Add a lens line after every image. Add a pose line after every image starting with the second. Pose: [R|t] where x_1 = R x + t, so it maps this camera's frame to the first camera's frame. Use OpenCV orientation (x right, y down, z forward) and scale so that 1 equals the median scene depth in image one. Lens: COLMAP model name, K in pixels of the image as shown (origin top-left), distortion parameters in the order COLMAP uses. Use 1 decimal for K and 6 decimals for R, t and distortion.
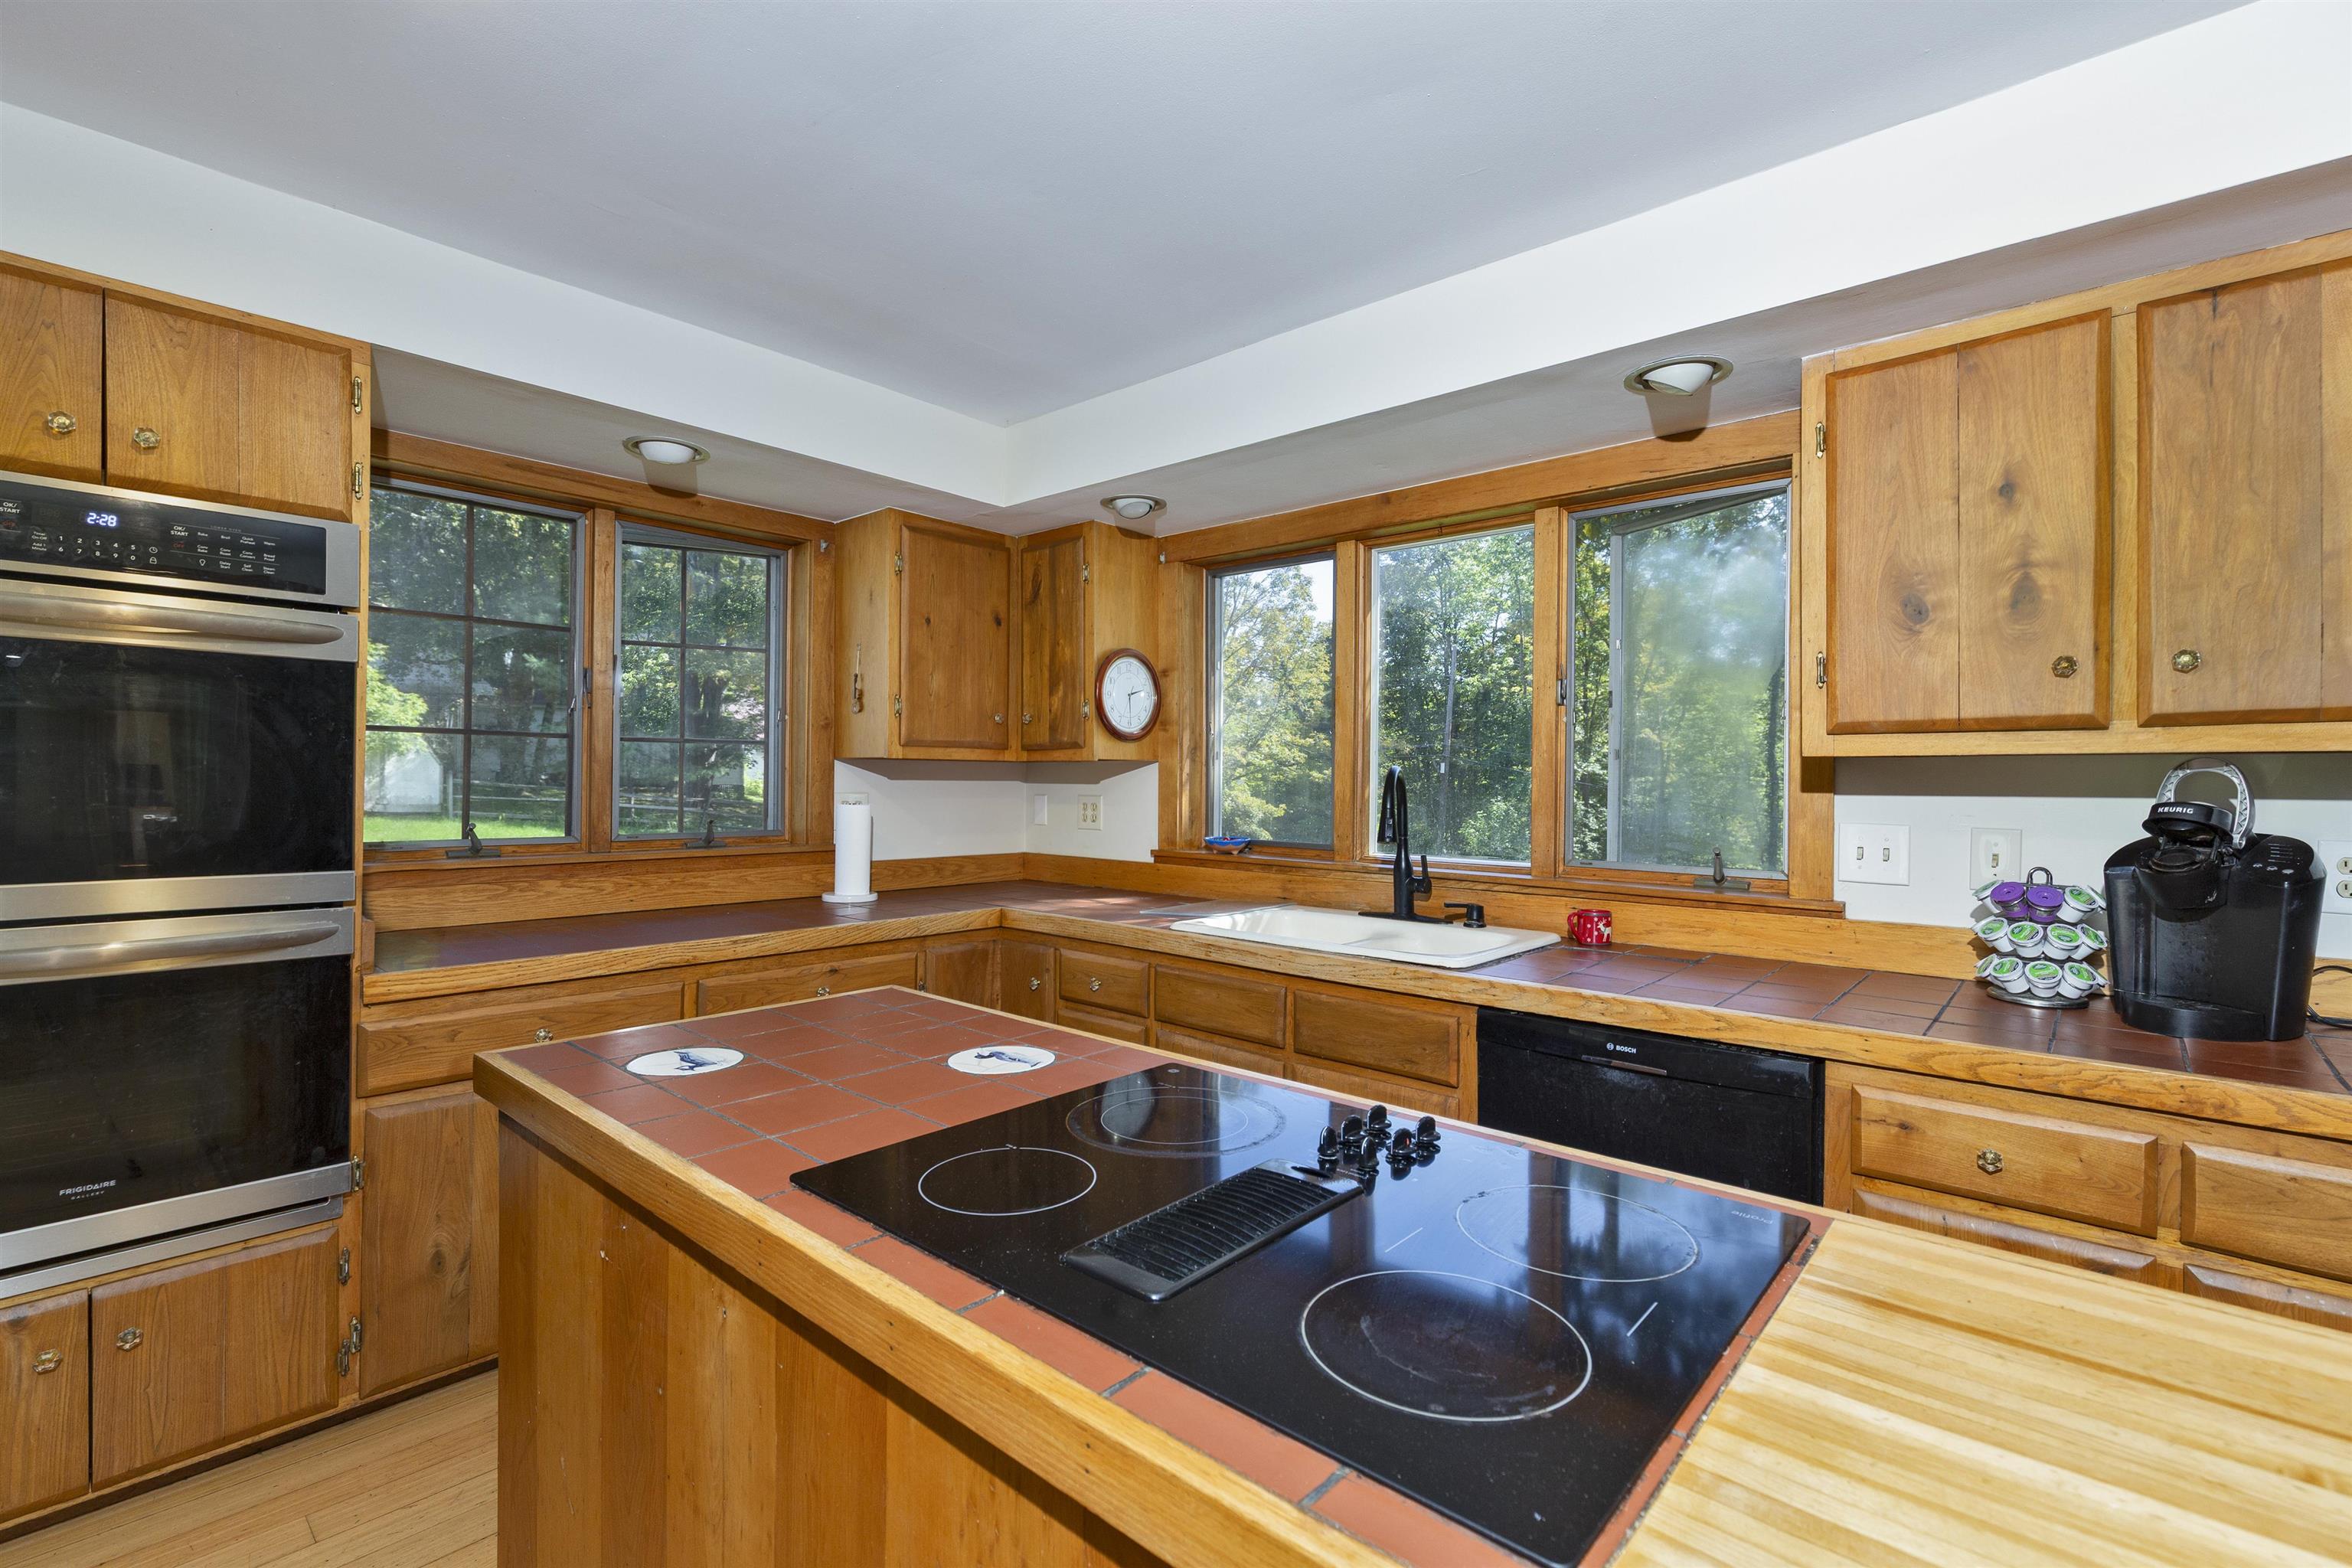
lens RADIAL K [[1047.1, 0, 1174.1], [0, 1047.1, 779.5], [0, 0, 1]] dist [-0.003587, 0.001139]
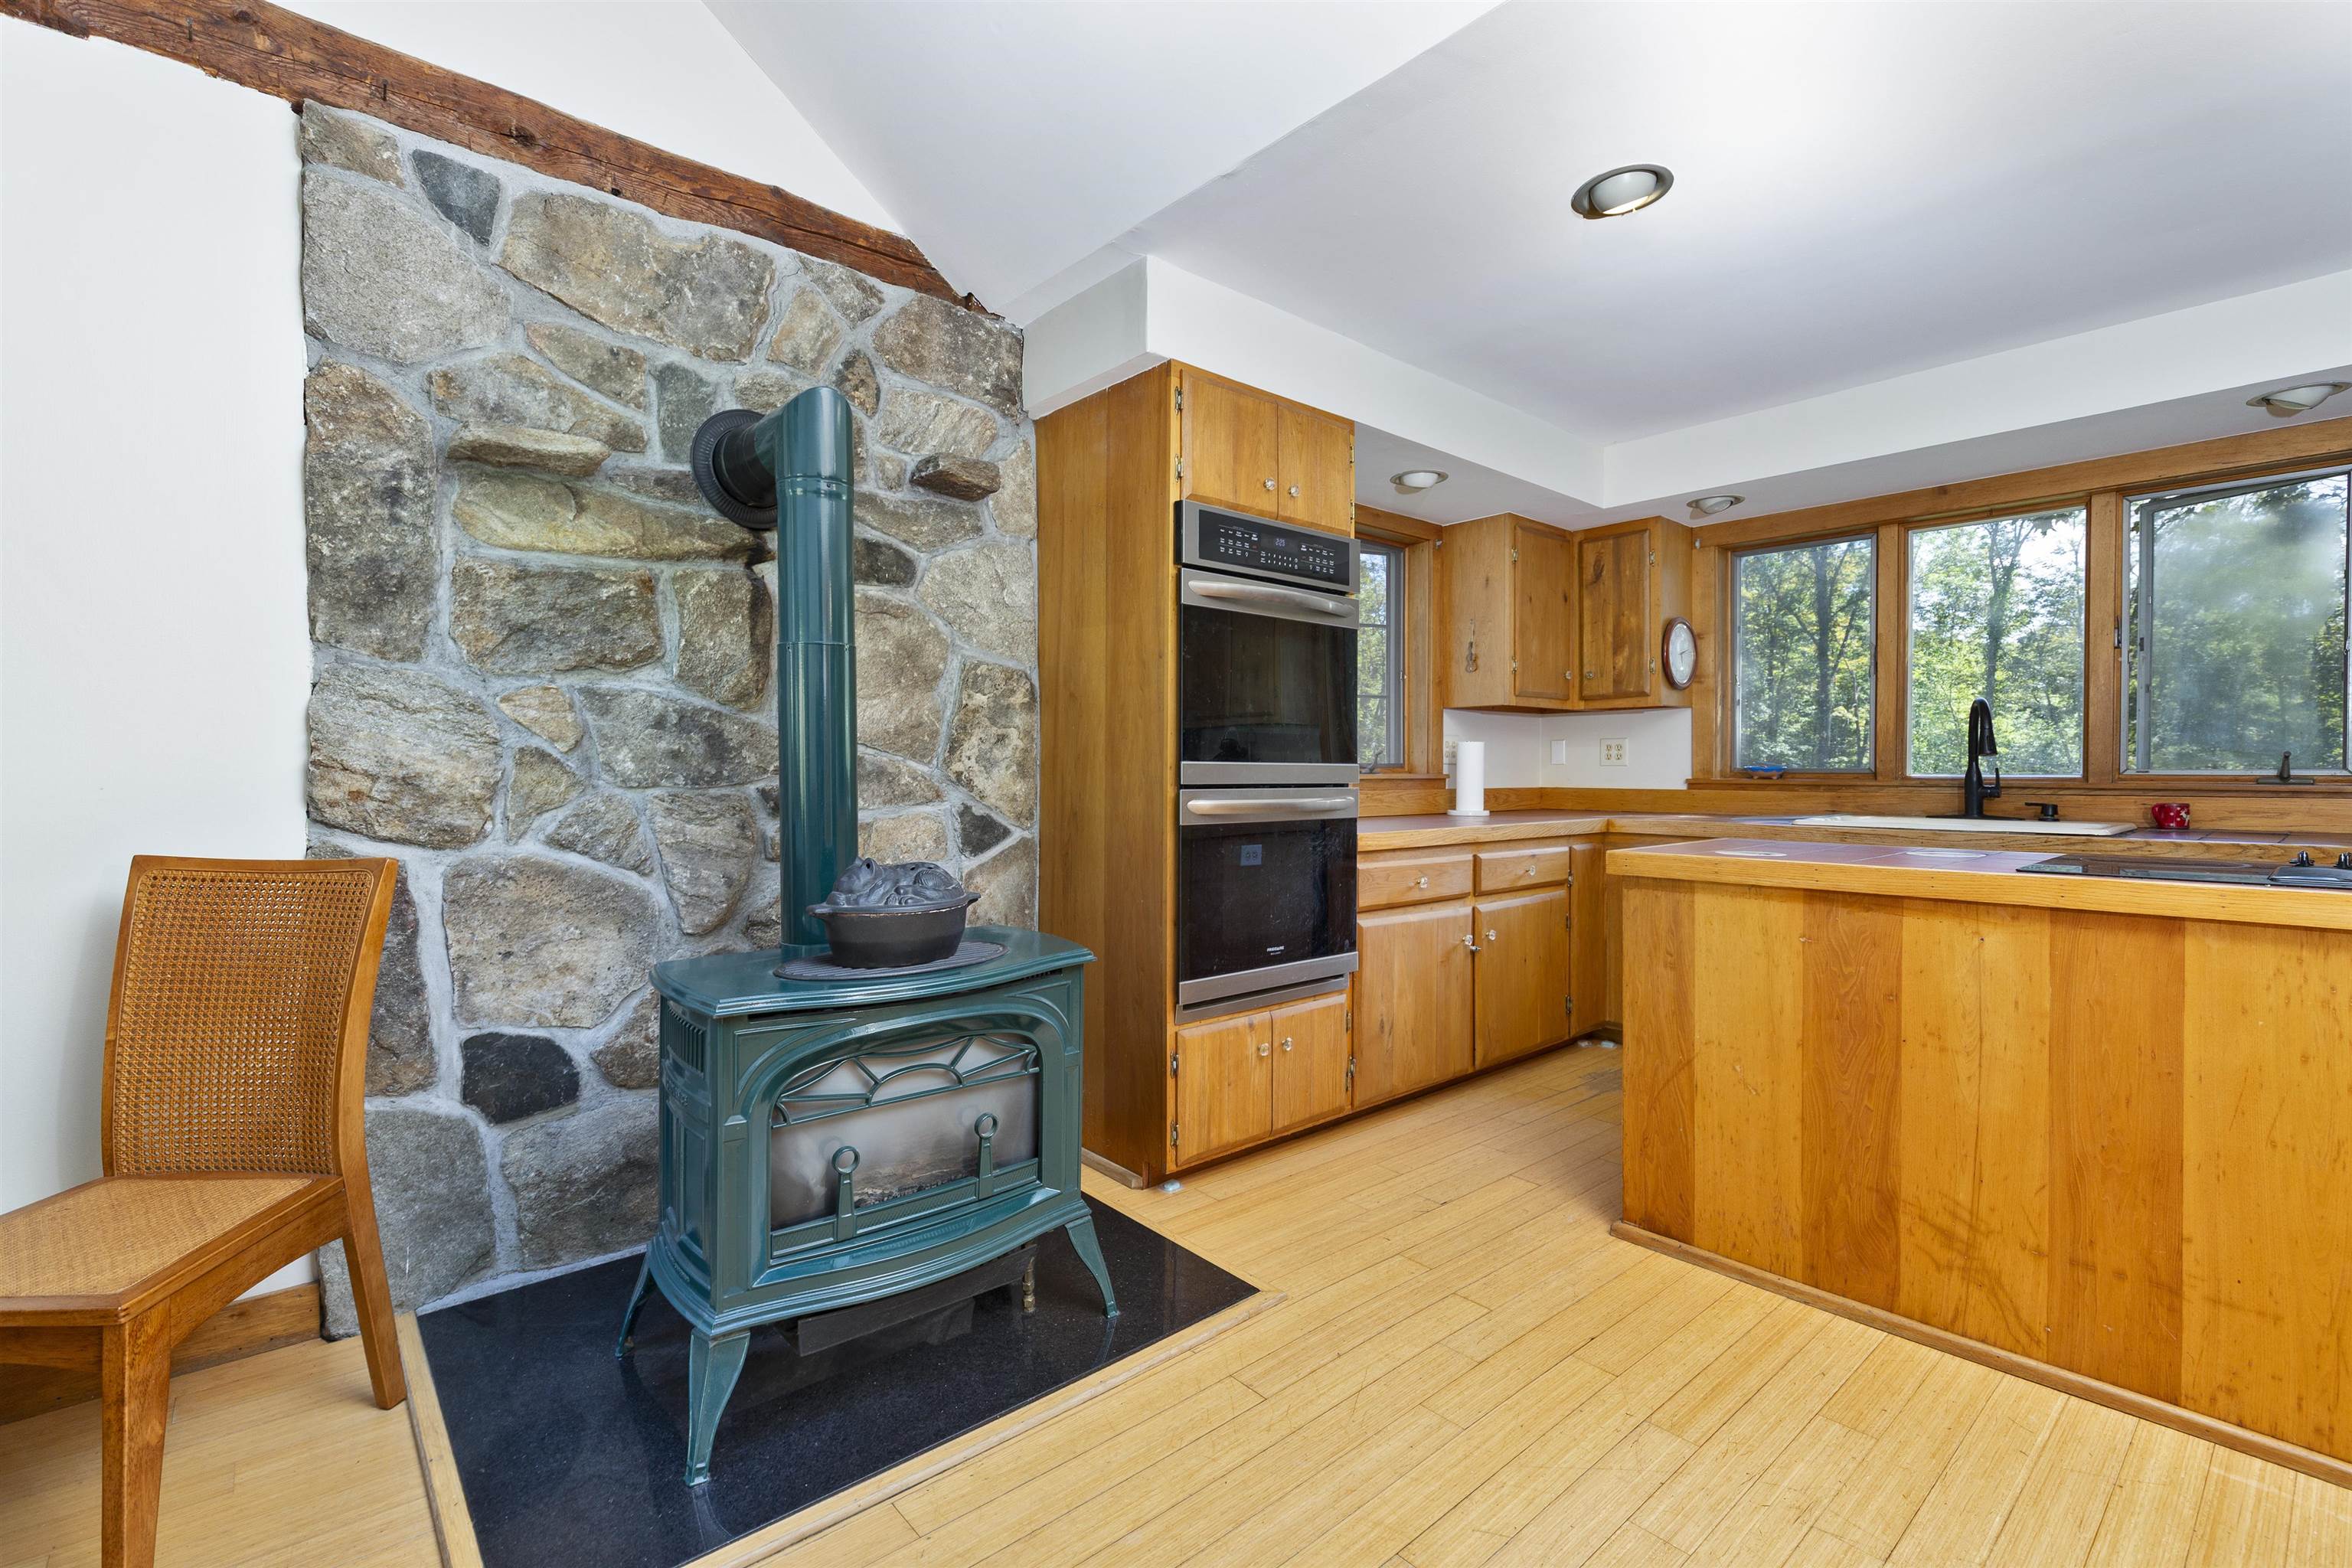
lens RADIAL K [[1047.1, 0, 1174.8], [0, 1047.1, 781.0], [0, 0, 1]] dist [-0.003587, 0.001139]
pose [[0.992299, -0.007644, -0.123626, -0.666379], [0.009006, 0.999905, 0.010465, 0.072028], [0.123534, -0.011498, 0.992274, -0.440601]]
